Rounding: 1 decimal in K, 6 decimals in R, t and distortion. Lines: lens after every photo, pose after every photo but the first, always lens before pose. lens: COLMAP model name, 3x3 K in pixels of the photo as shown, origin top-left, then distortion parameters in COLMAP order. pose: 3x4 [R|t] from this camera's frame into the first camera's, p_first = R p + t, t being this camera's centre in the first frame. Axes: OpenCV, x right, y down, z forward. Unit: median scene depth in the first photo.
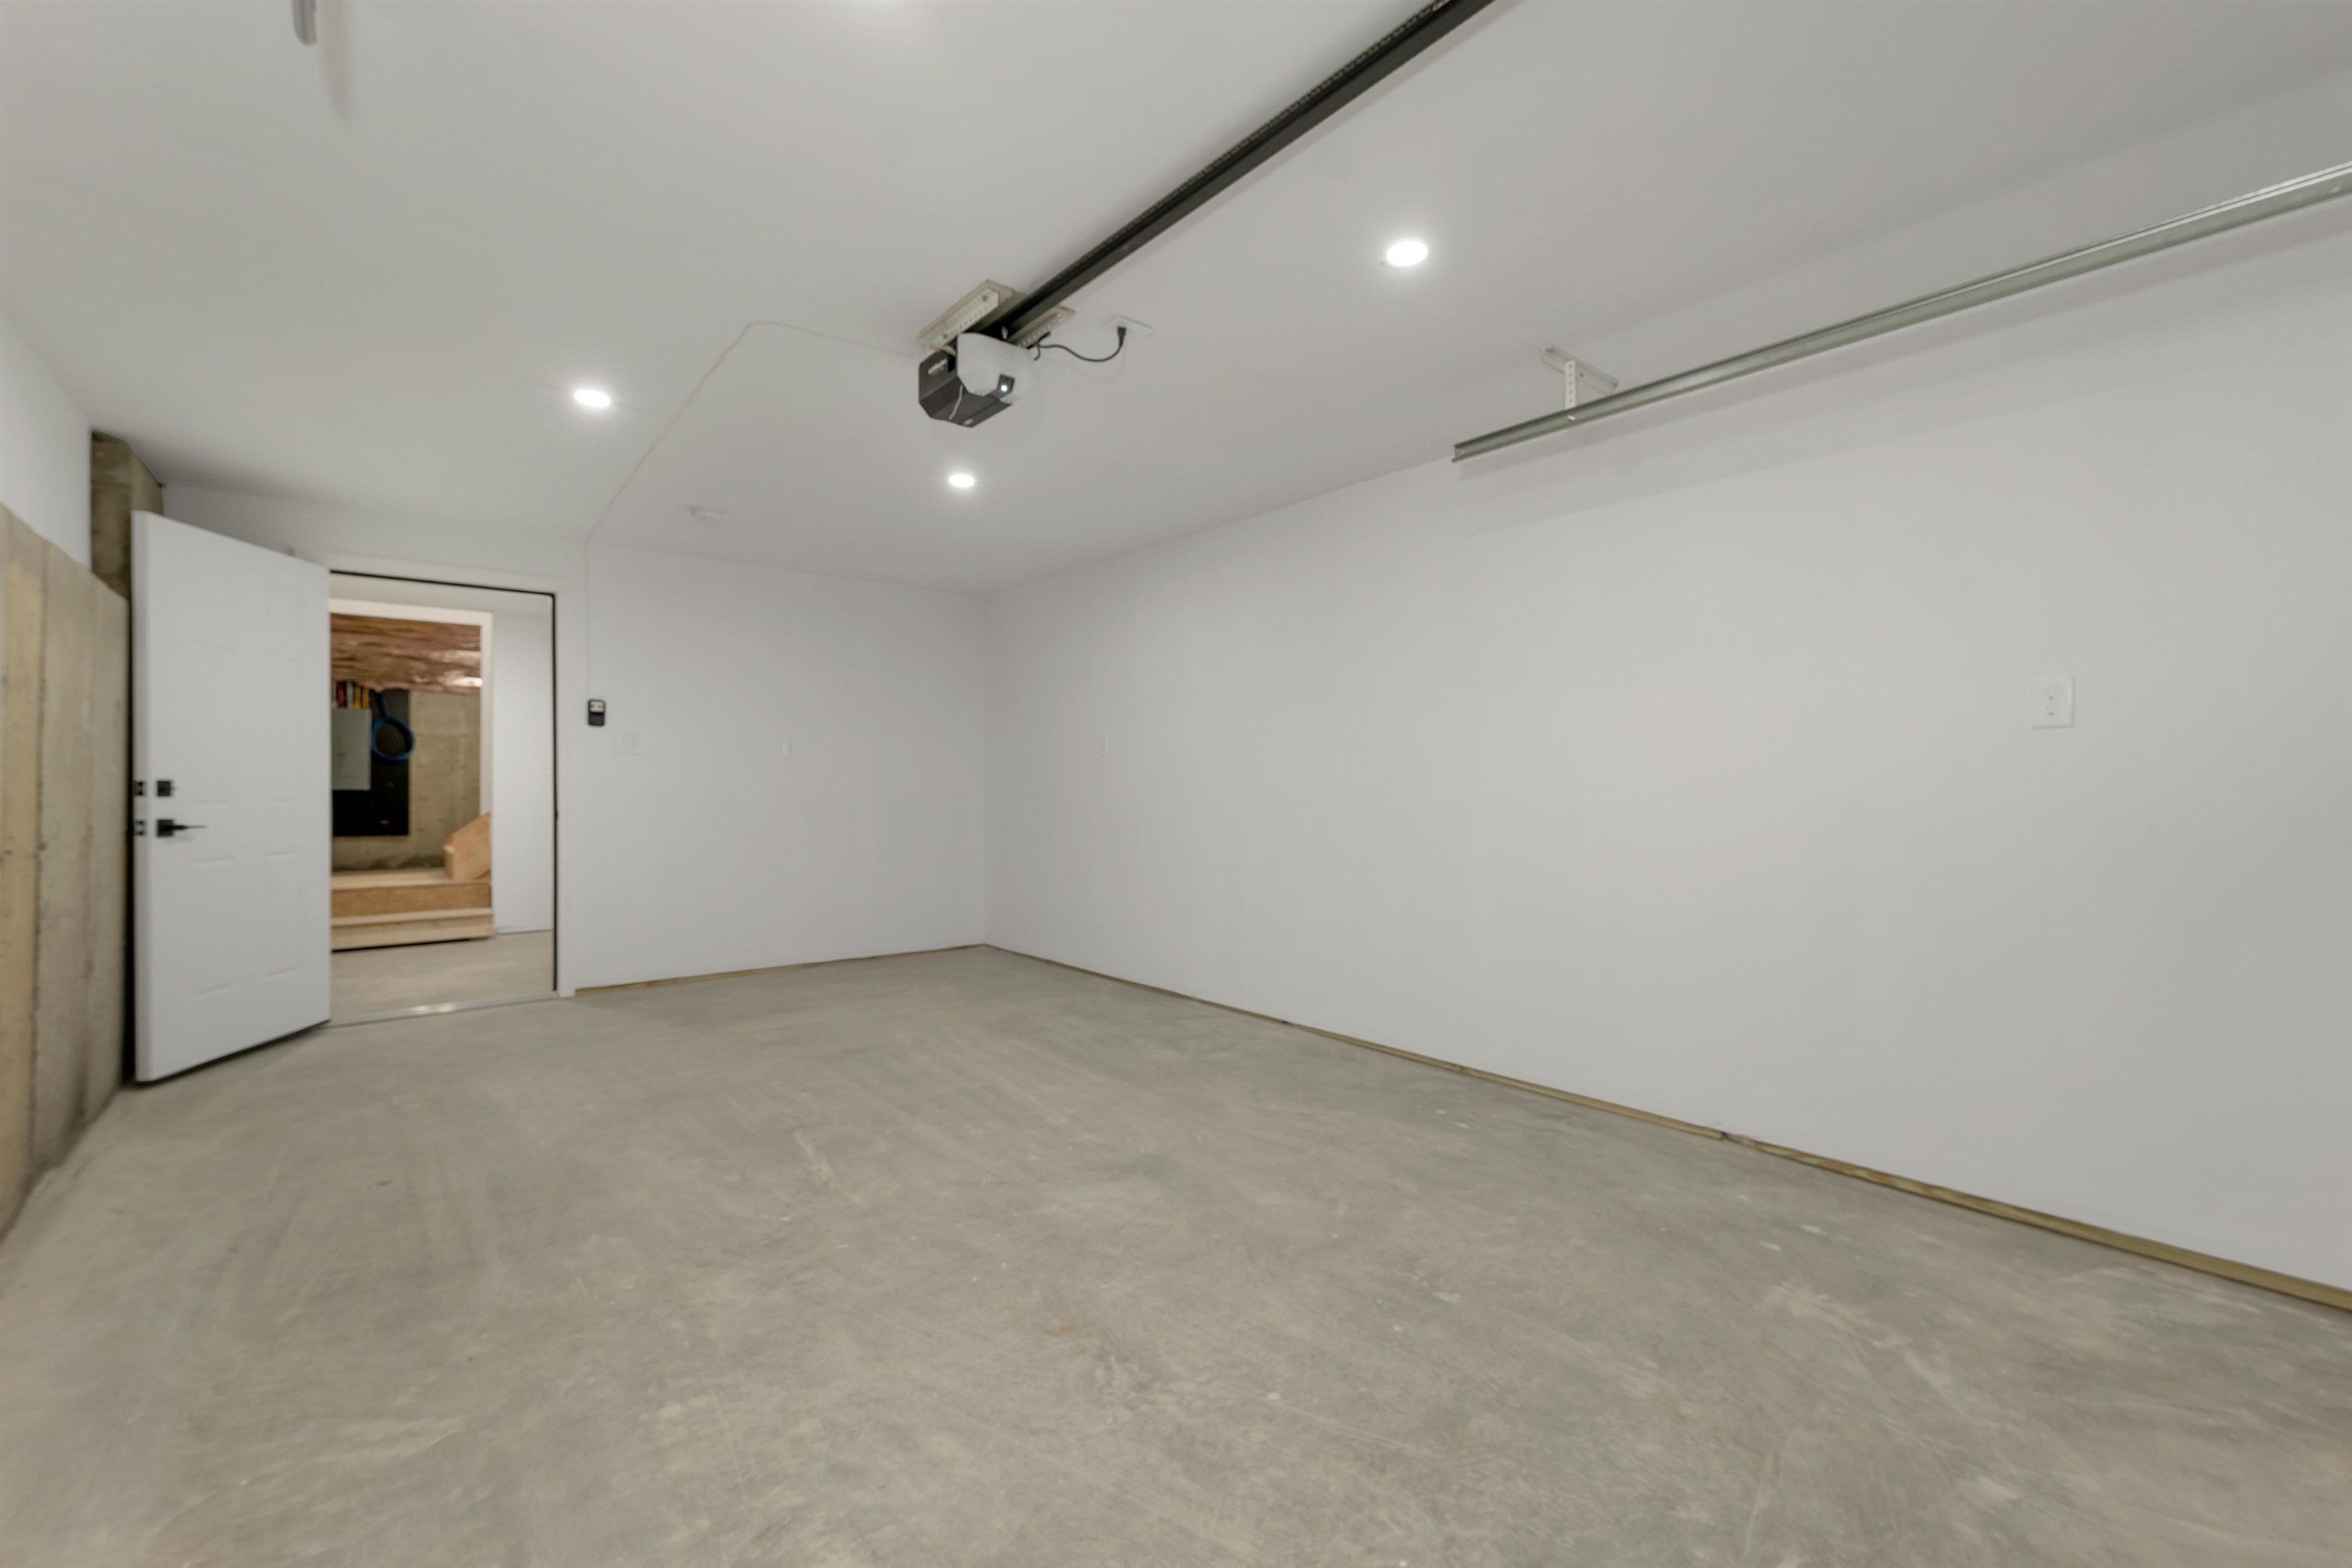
lens RADIAL K [[964.5, 0, 1176.0], [0, 964.5, 784.0], [0, 0, 1]] dist [-0.001719, -0.000239]
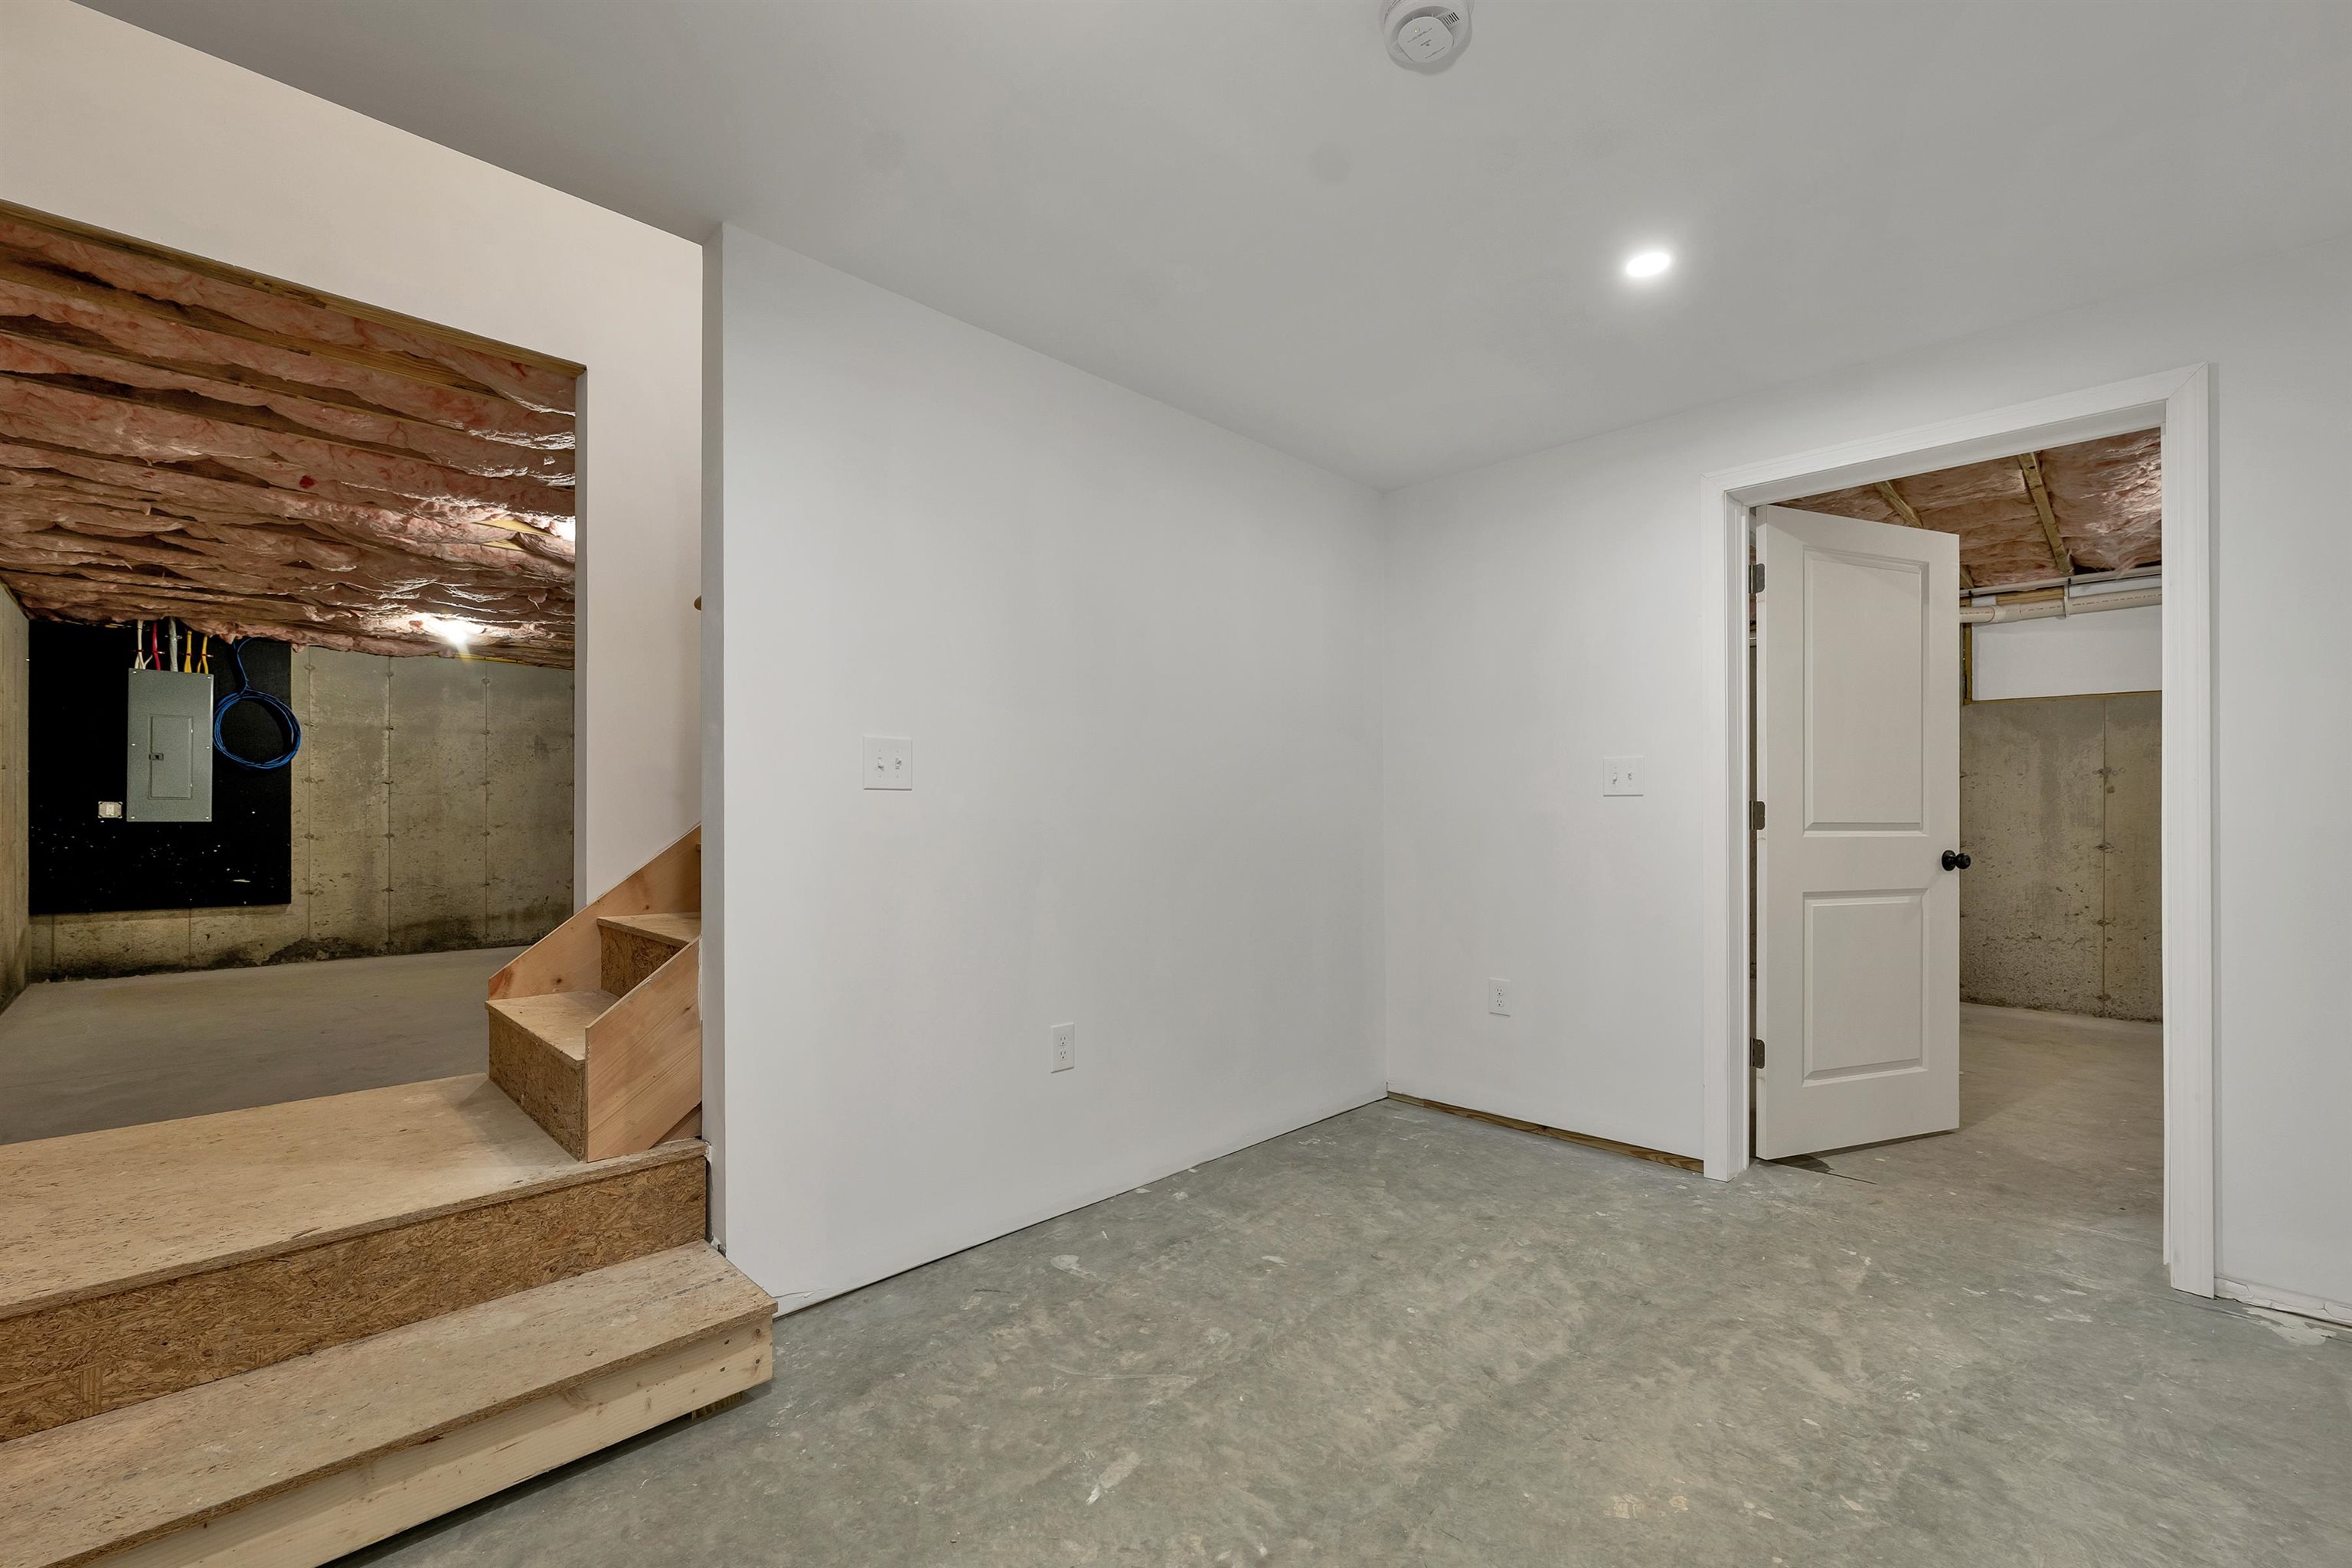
lens RADIAL K [[981.8, 0, 1168.4], [0, 981.8, 798.6], [0, 0, 1]] dist [0.001838, -0.000047]
pose [[0.996335, -0.004048, 0.085435, -0.345188], [0.004563, 0.999973, -0.005829, -0.001819], [-0.085409, 0.006198, 0.996327, 0.398785]]
